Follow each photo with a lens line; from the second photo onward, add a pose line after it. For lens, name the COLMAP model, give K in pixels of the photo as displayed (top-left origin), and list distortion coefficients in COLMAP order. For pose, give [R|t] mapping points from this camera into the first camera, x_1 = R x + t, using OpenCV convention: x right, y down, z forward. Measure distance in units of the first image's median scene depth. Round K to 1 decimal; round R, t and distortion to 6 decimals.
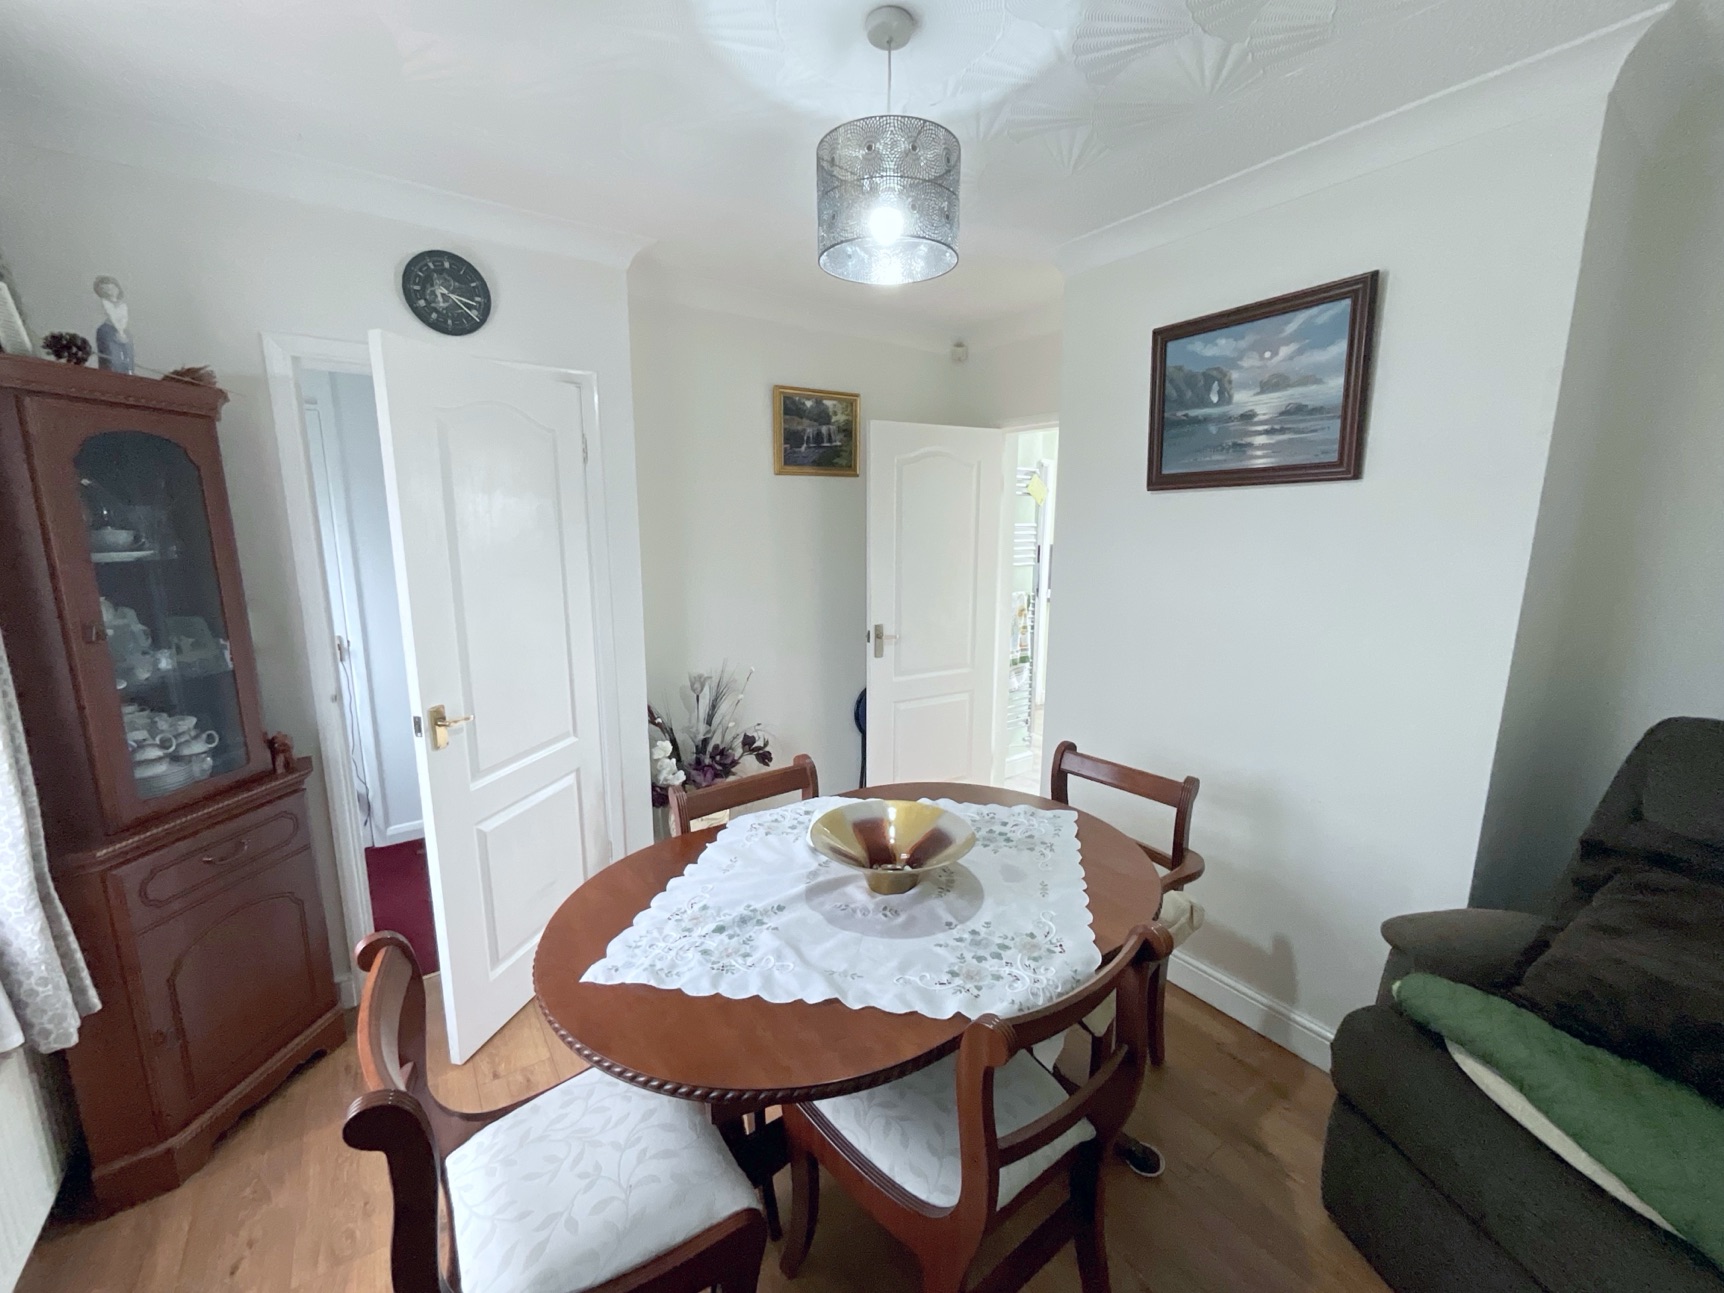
lens RADIAL K [[696.3, 0, 861.8], [0, 696.3, 645.1], [0, 0, 1]] dist [-0.019191, 0.010701]
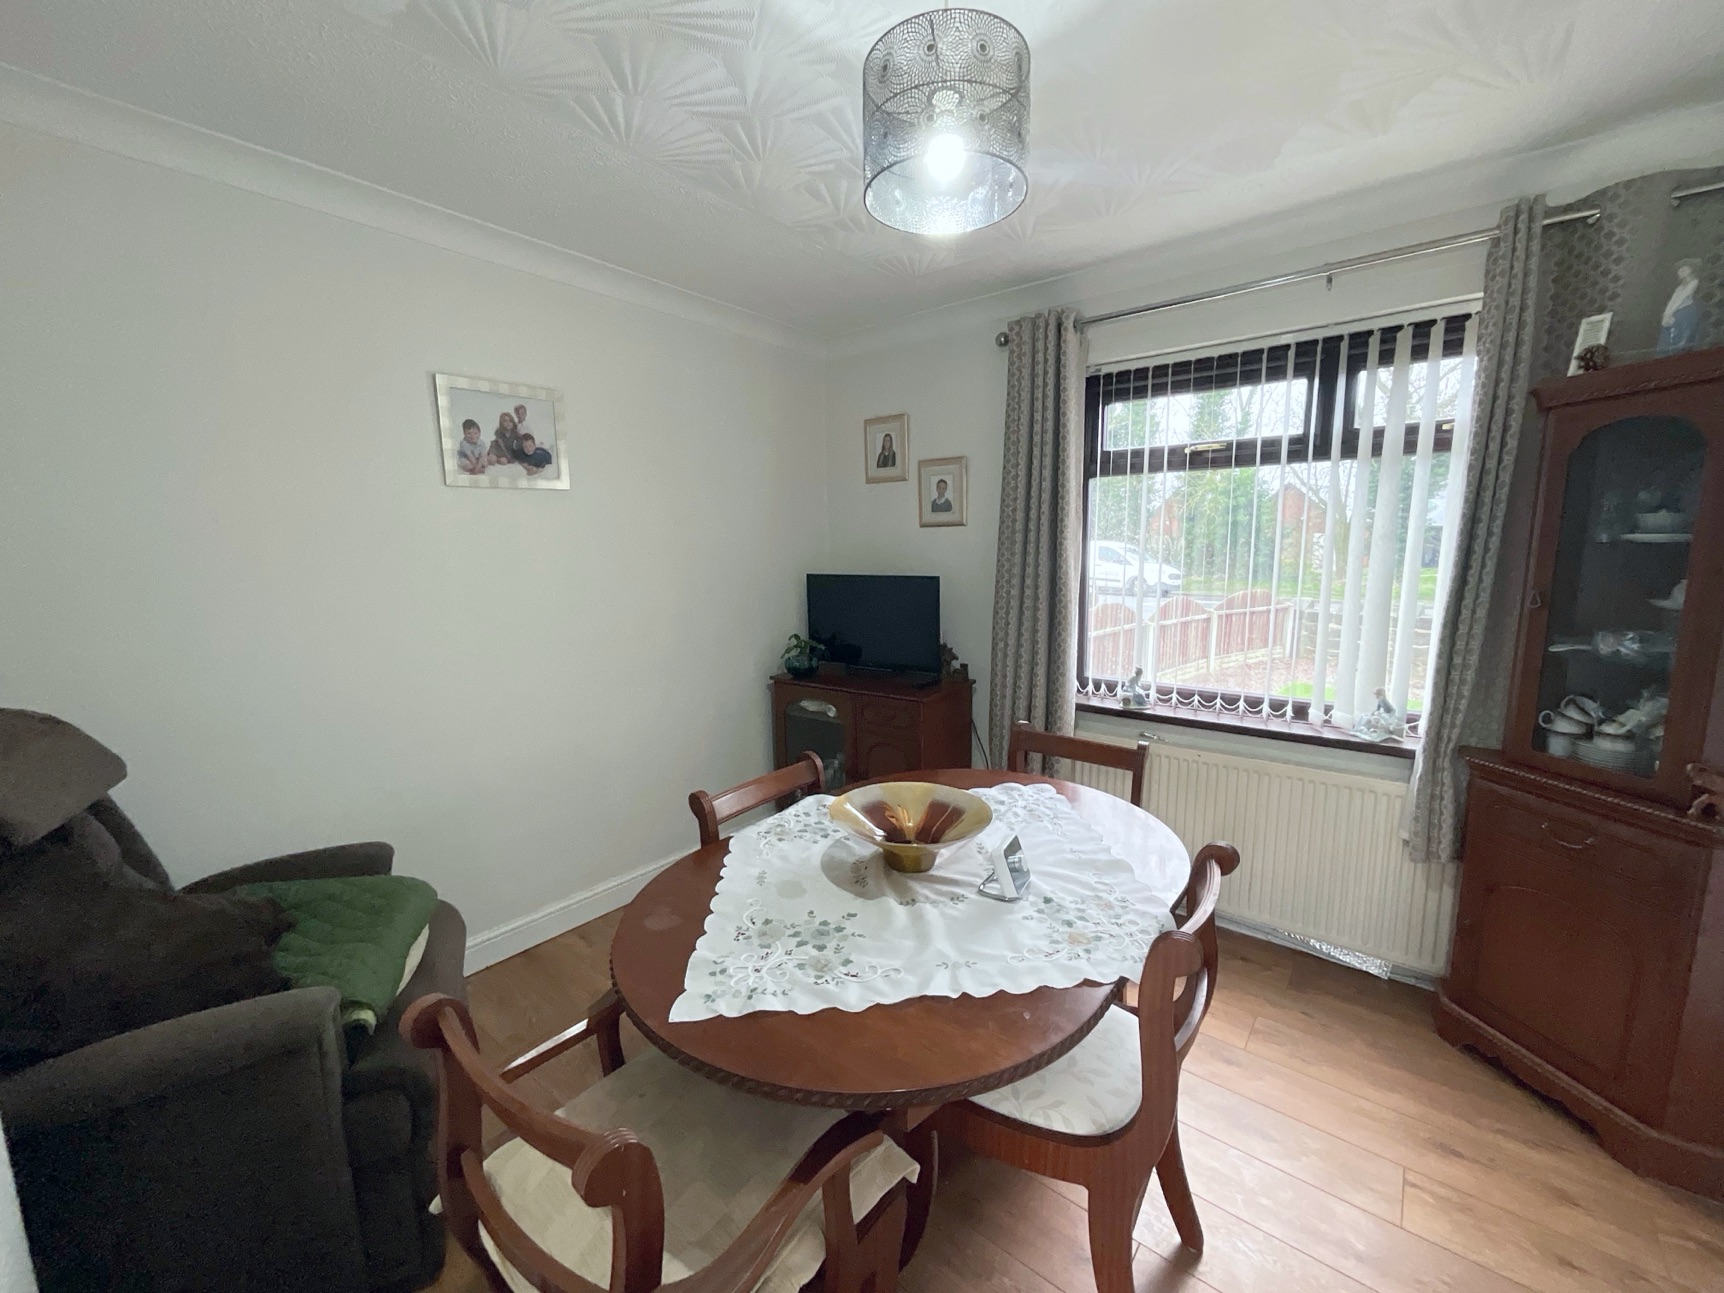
lens RADIAL K [[699.4, 0, 861.8], [0, 699.4, 645.6], [0, 0, 1]] dist [-0.003743, 0.001472]
pose [[-0.960799, 0.047330, -0.273177, 0.276128], [-0.042516, 0.948514, 0.313868, -0.200462], [0.273968, 0.313178, -0.909319, 1.330354]]
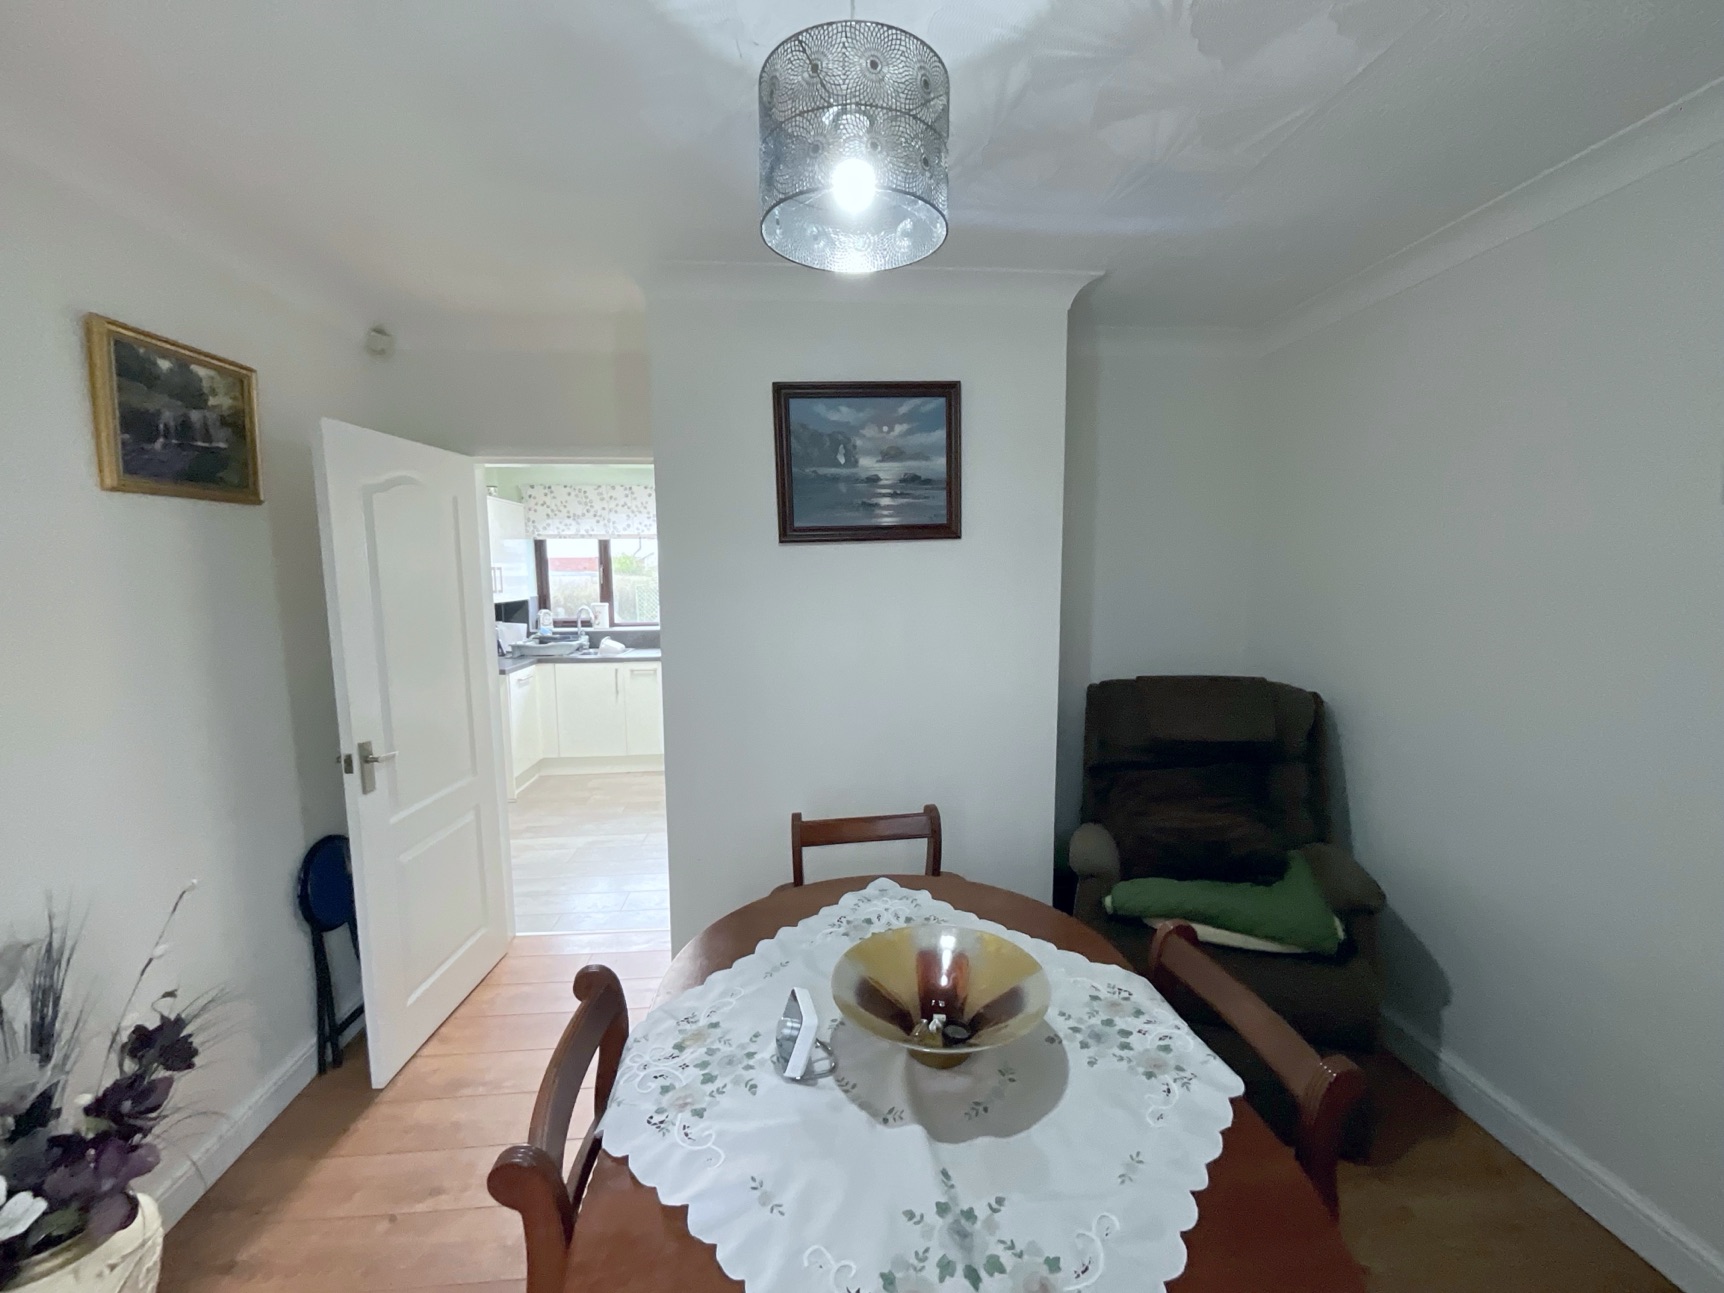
lens RADIAL K [[699.4, 0, 861.8], [0, 699.4, 645.6], [0, 0, 1]] dist [-0.003743, 0.001472]
pose [[0.506087, -0.097636, 0.856938, -0.449740], [0.162231, 0.986613, 0.016602, -0.084386], [-0.847087, 0.130620, 0.515152, 0.456894]]
